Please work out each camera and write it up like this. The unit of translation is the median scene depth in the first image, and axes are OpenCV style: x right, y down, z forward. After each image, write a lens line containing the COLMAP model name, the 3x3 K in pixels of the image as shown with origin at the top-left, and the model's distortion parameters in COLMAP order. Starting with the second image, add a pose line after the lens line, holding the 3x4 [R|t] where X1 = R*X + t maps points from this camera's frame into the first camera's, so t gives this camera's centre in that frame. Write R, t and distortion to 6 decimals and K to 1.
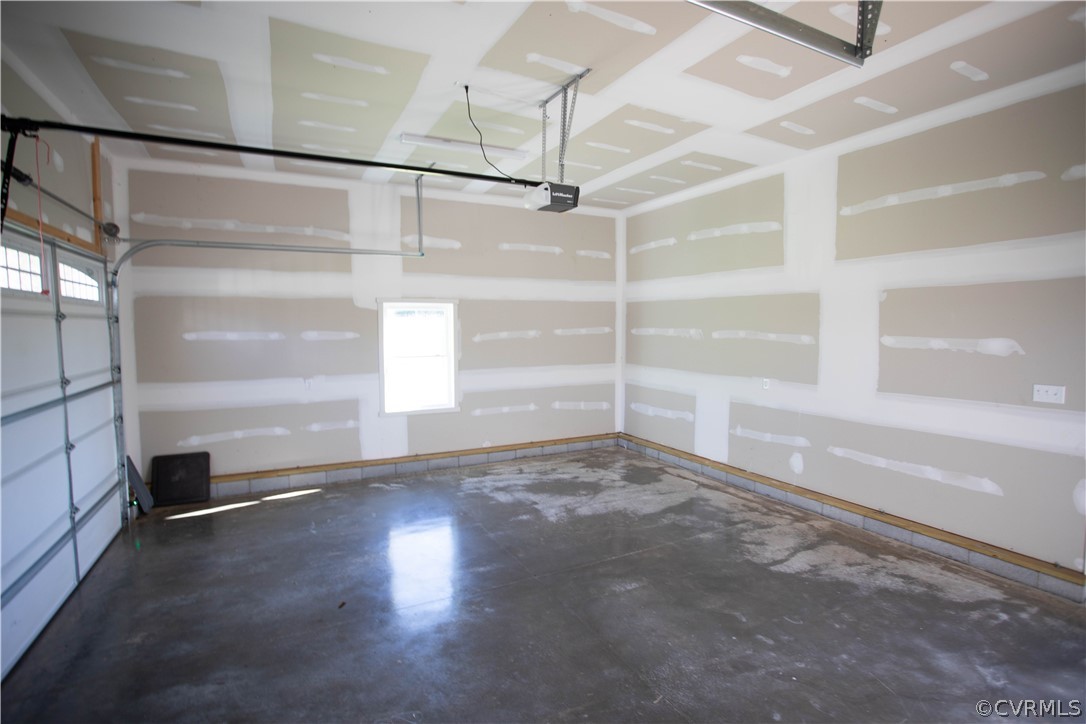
lens RADIAL K [[529.1, 0, 544.7], [0, 529.1, 360.6], [0, 0, 1]] dist [-0.016325, 0.003171]
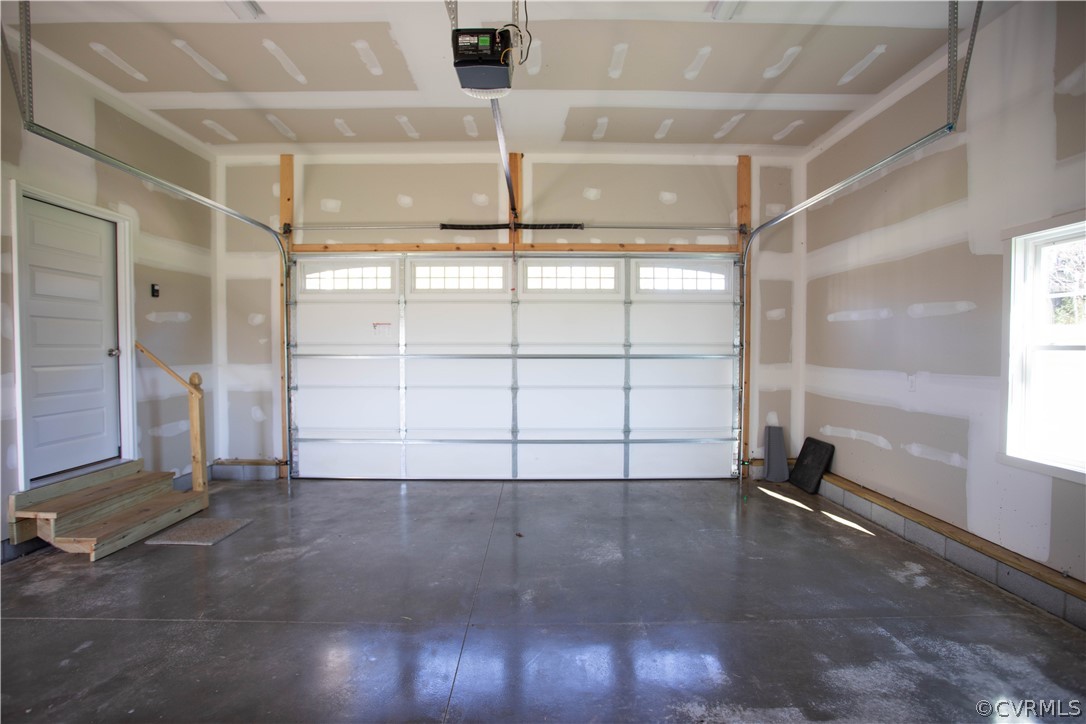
lens RADIAL K [[529.1, 0, 541.3], [0, 529.1, 362.1], [0, 0, 1]] dist [-0.016325, 0.003171]
pose [[-0.438621, 0.030736, -0.898147, 0.364938], [-0.062168, 0.995983, 0.064444, 0.003994], [0.896519, 0.084103, -0.434948, 0.875301]]
